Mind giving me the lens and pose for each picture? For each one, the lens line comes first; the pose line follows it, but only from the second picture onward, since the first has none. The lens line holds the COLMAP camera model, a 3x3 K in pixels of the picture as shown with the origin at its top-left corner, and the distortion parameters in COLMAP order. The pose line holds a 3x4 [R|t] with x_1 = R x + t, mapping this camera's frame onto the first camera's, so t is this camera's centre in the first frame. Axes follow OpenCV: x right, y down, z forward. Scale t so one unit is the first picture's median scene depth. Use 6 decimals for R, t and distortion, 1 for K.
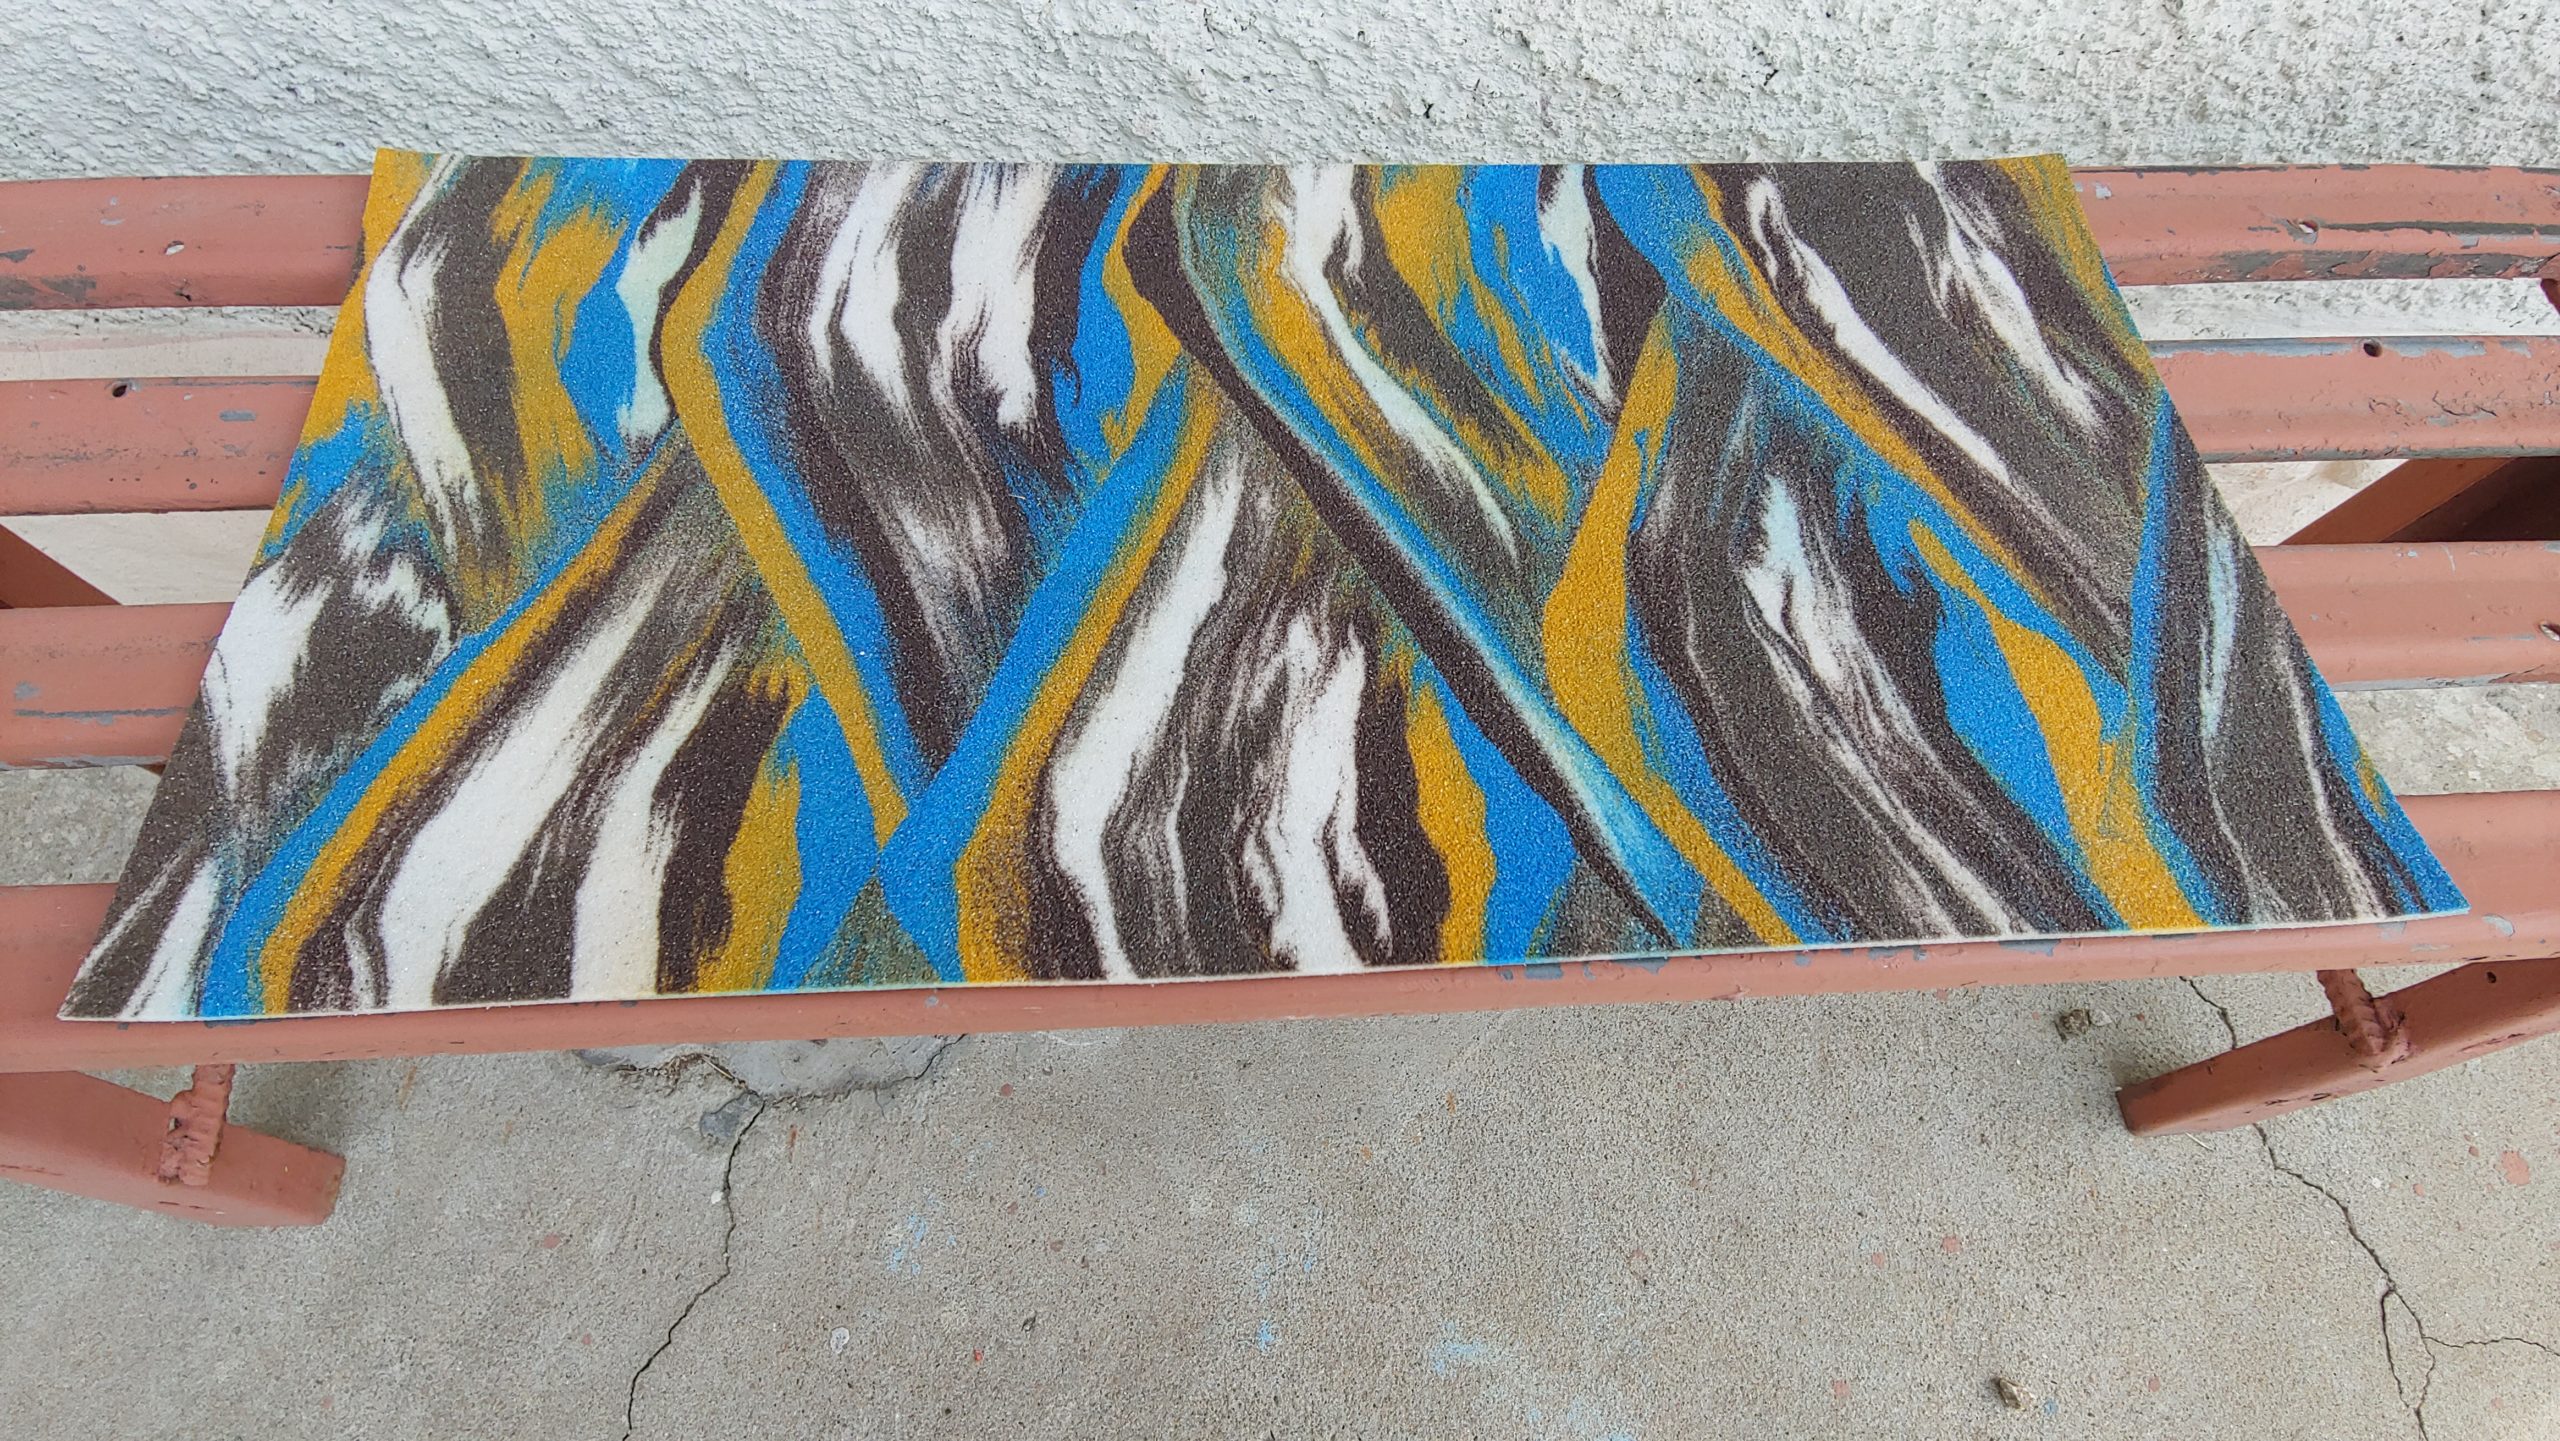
lens RADIAL K [[1333.5, 0, 1268.0], [0, 1333.5, 744.8], [0, 0, 1]] dist [0.020374, -0.030309]
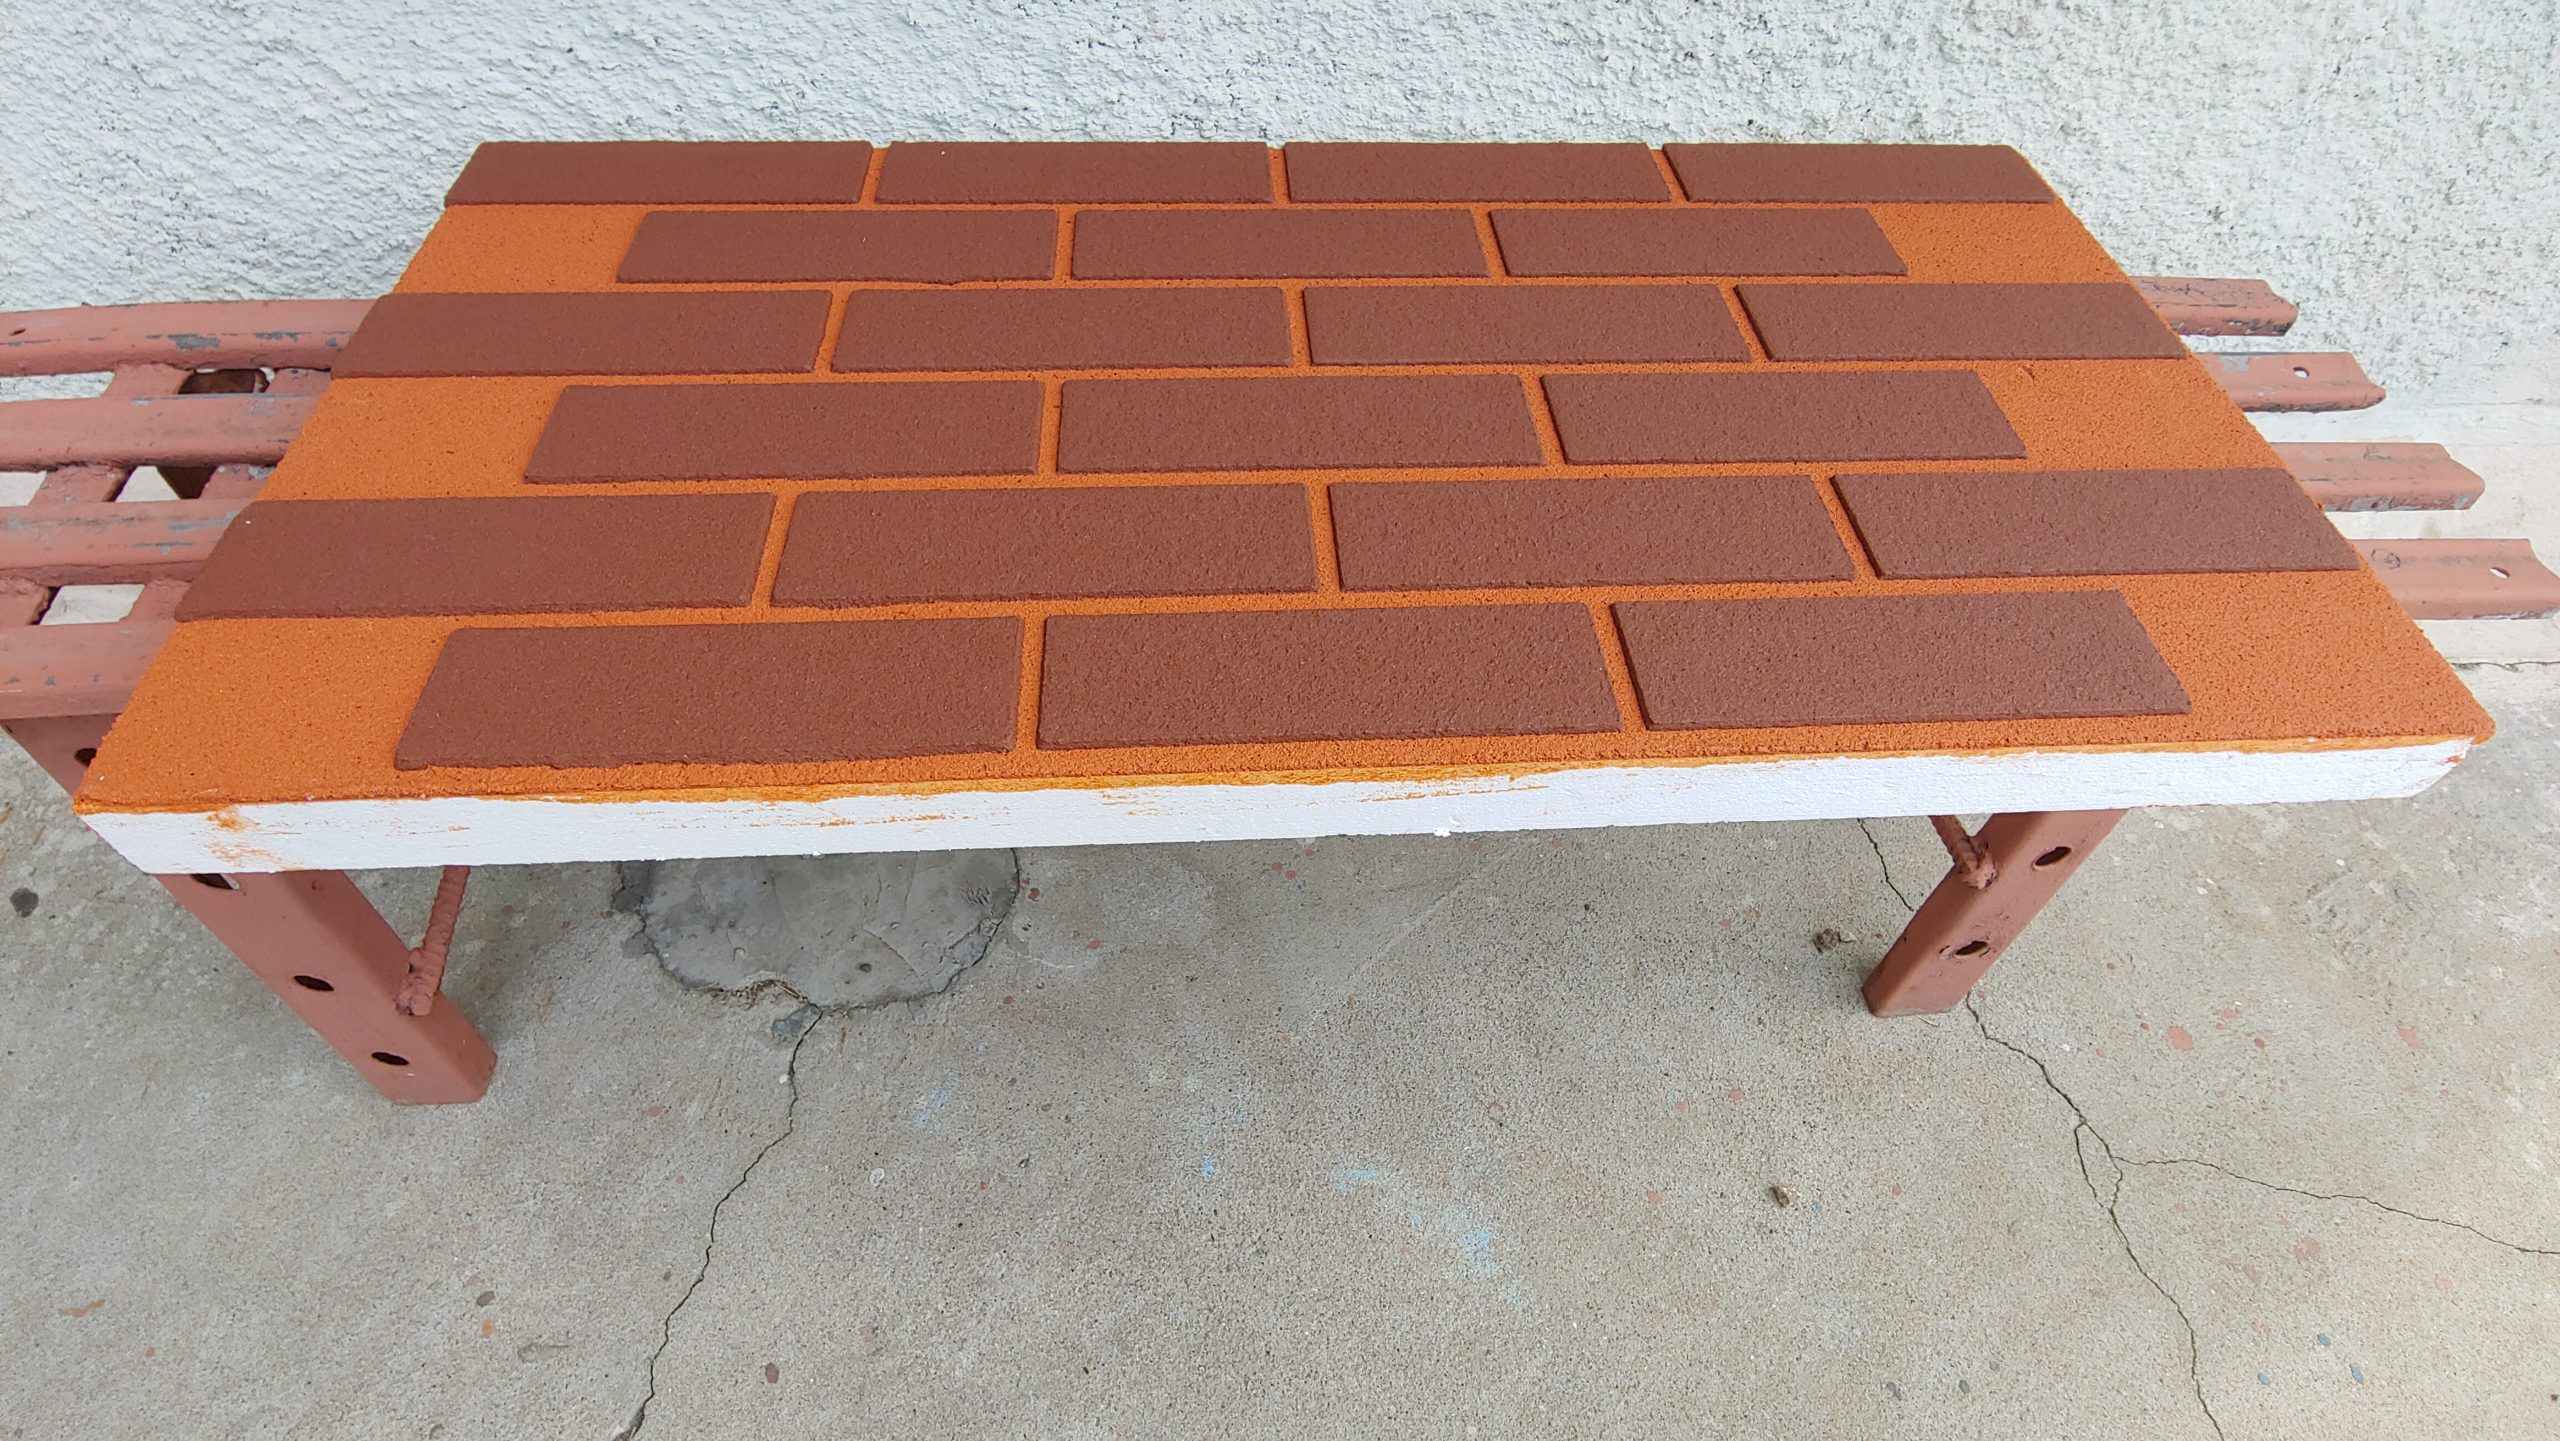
lens RADIAL K [[1333.5, 0, 1268.3], [0, 1333.5, 723.4], [0, 0, 1]] dist [0.020374, -0.030309]
pose [[0.999668, -0.021828, 0.013700, 0.047393], [0.024326, 0.974746, -0.221988, 0.304162], [-0.008509, 0.222247, 0.974953, -0.346840]]
